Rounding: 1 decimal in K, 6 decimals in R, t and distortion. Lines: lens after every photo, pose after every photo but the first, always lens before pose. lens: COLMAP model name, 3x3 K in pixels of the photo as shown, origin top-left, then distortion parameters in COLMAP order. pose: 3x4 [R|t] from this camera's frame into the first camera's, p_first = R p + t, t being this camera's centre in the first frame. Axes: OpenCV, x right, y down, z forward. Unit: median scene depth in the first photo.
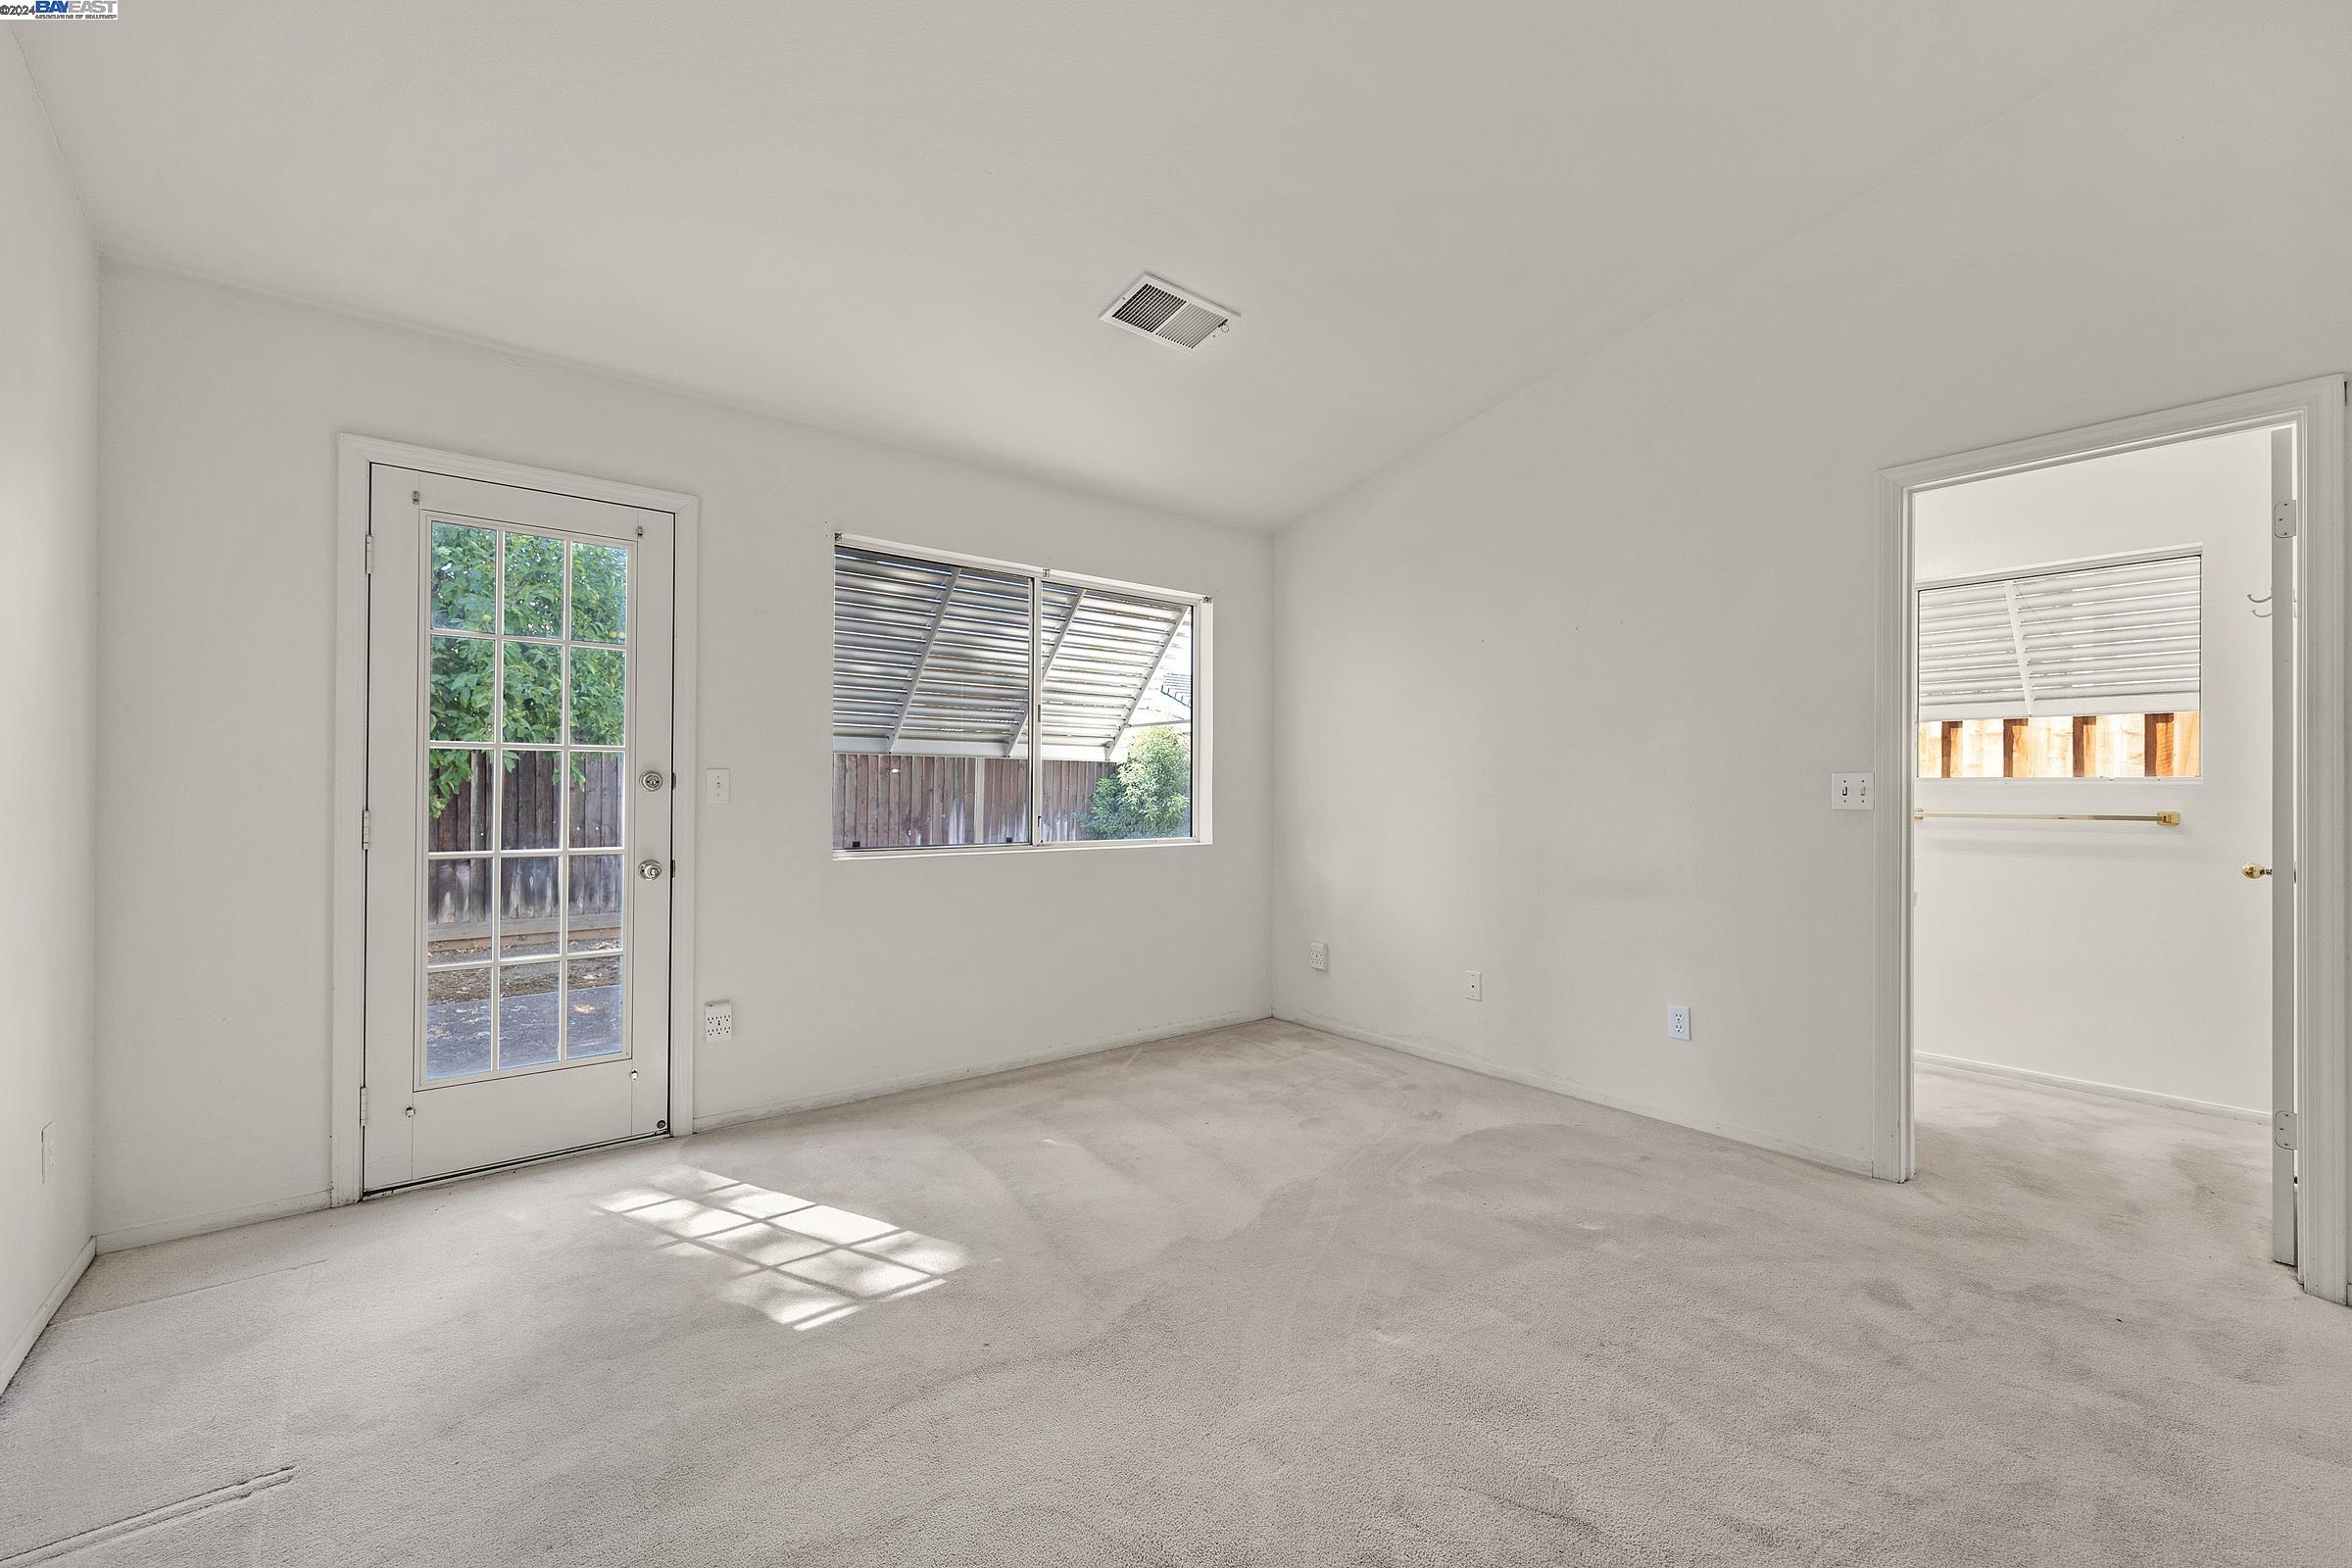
lens RADIAL K [[943.1, 0, 1187.7], [0, 943.1, 787.2], [0, 0, 1]] dist [-0.002718, 0.000044]
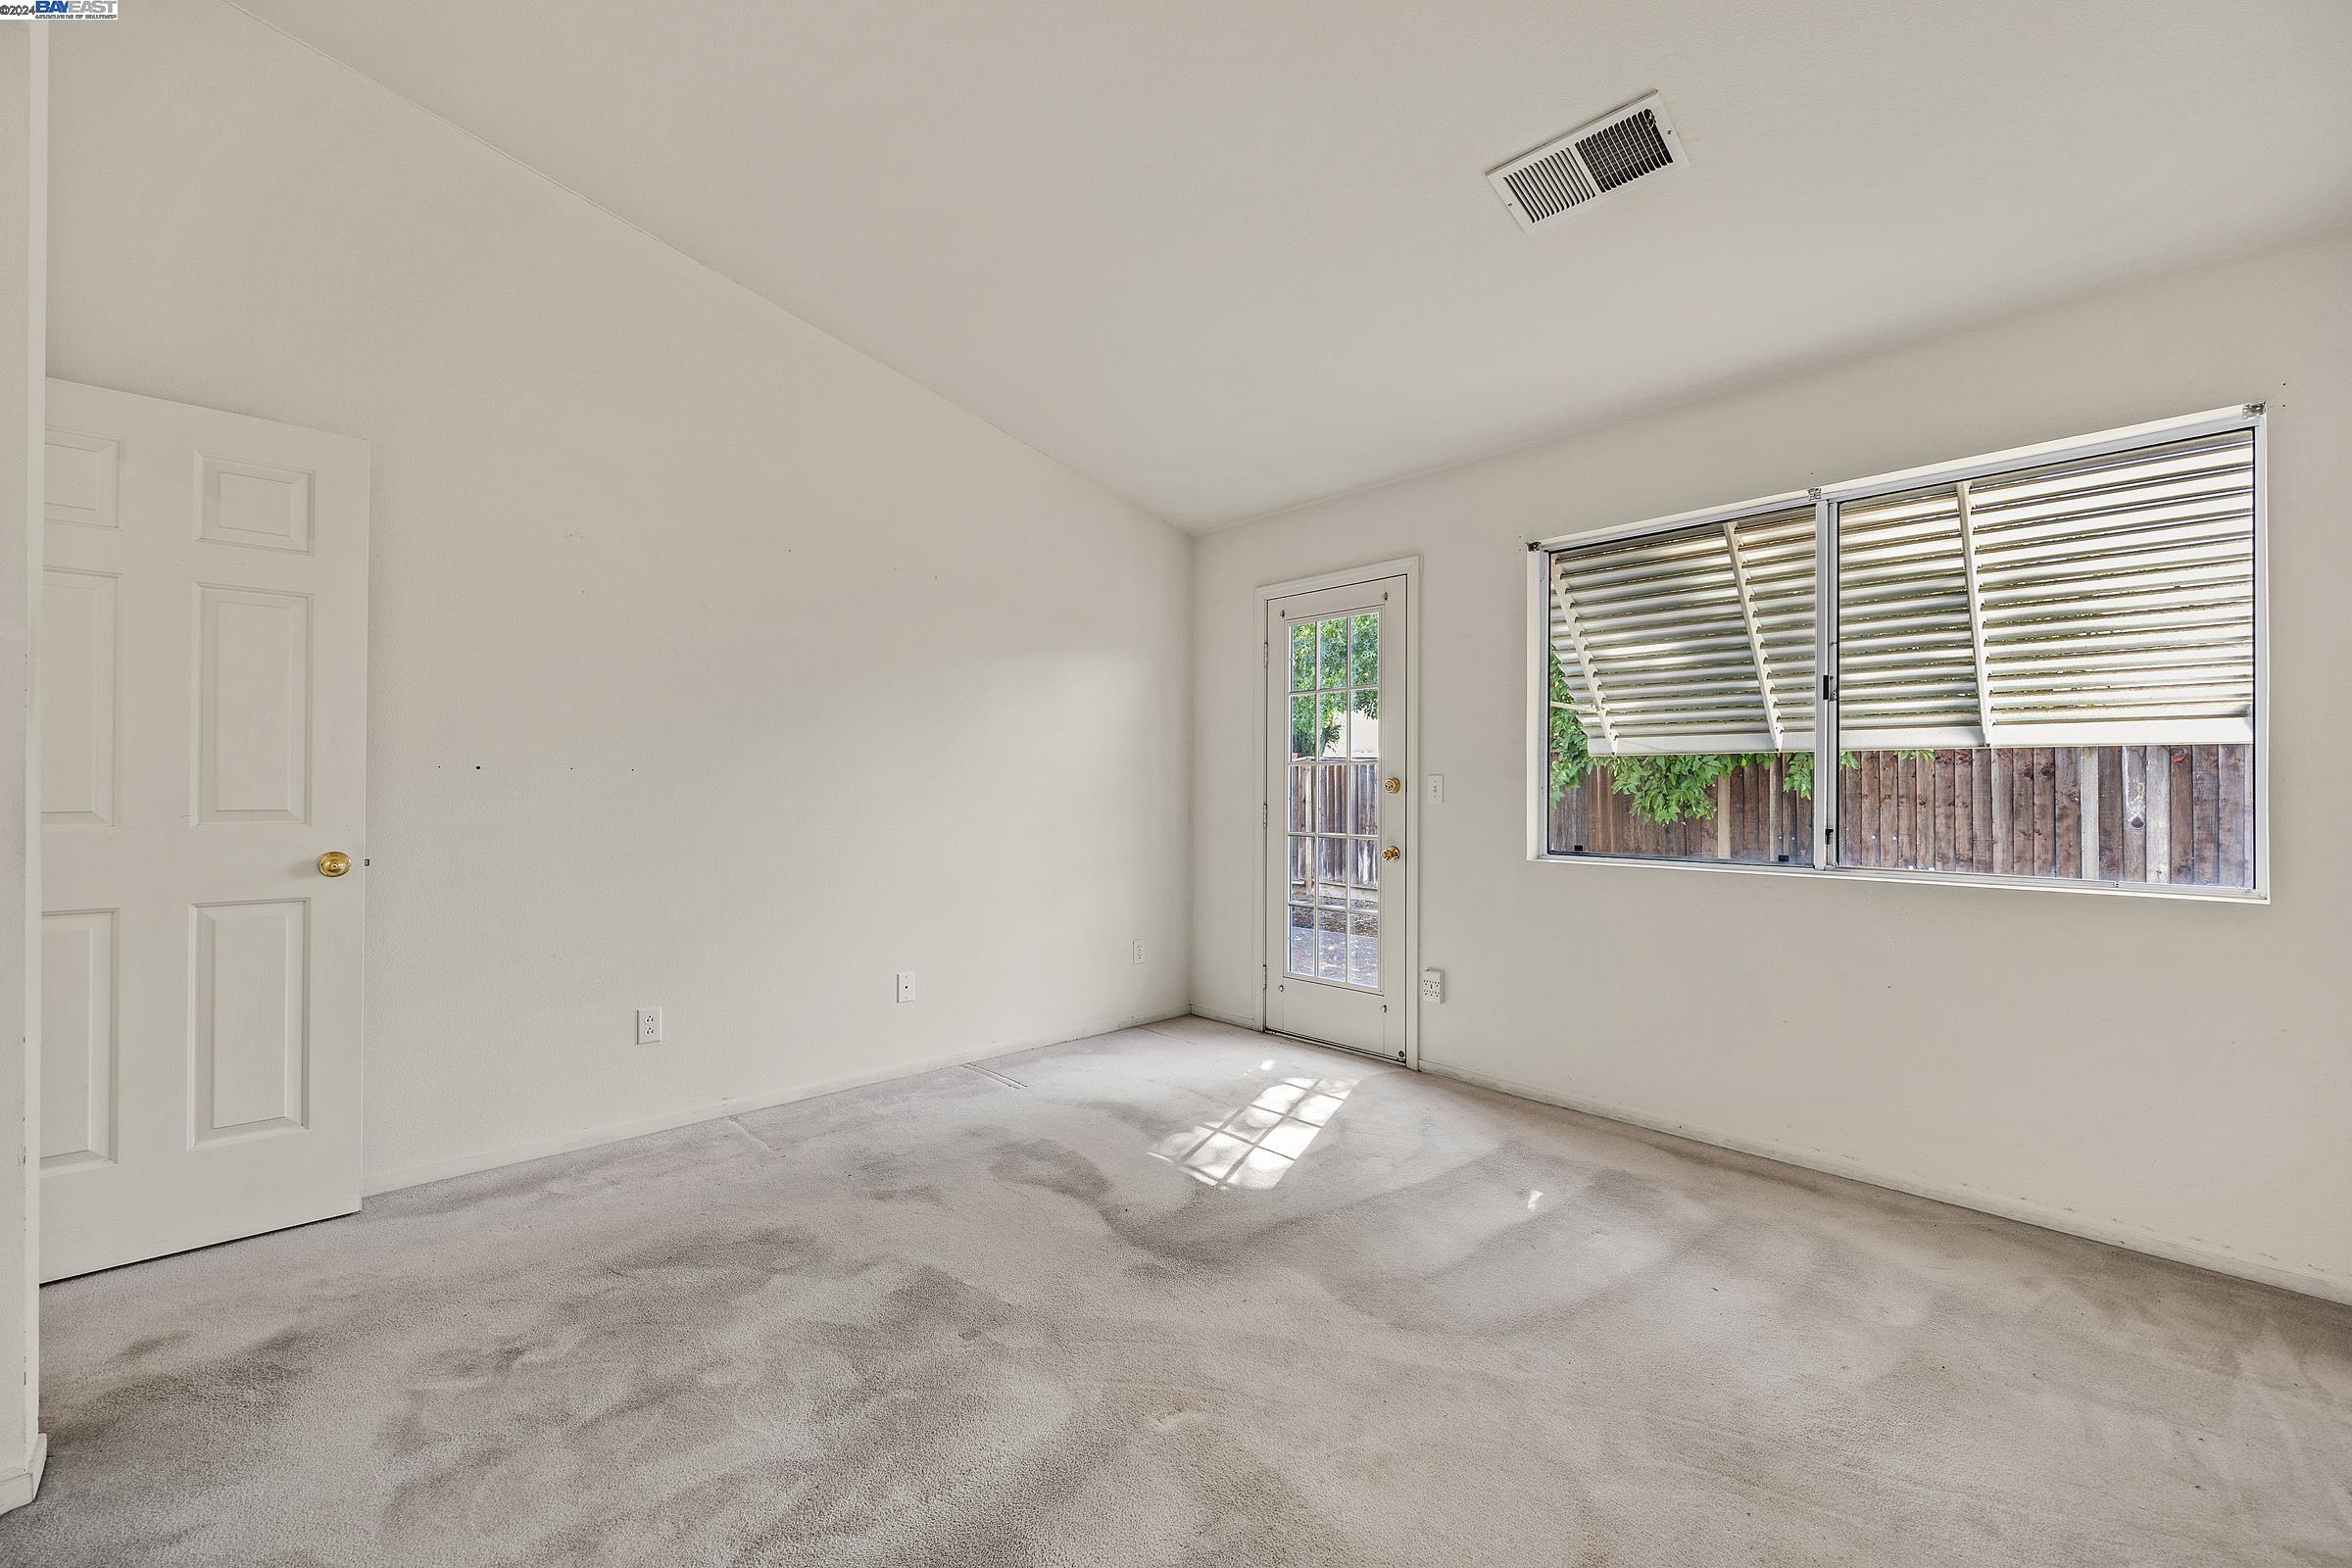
lens RADIAL K [[943.1, 0, 1186.7], [0, 943.1, 781.5], [0, 0, 1]] dist [-0.002718, 0.000044]
pose [[0.088430, -0.013024, -0.995997, 0.627008], [-0.002745, 0.999908, -0.013318, 0.005712], [0.996079, 0.003911, 0.088386, 0.541388]]
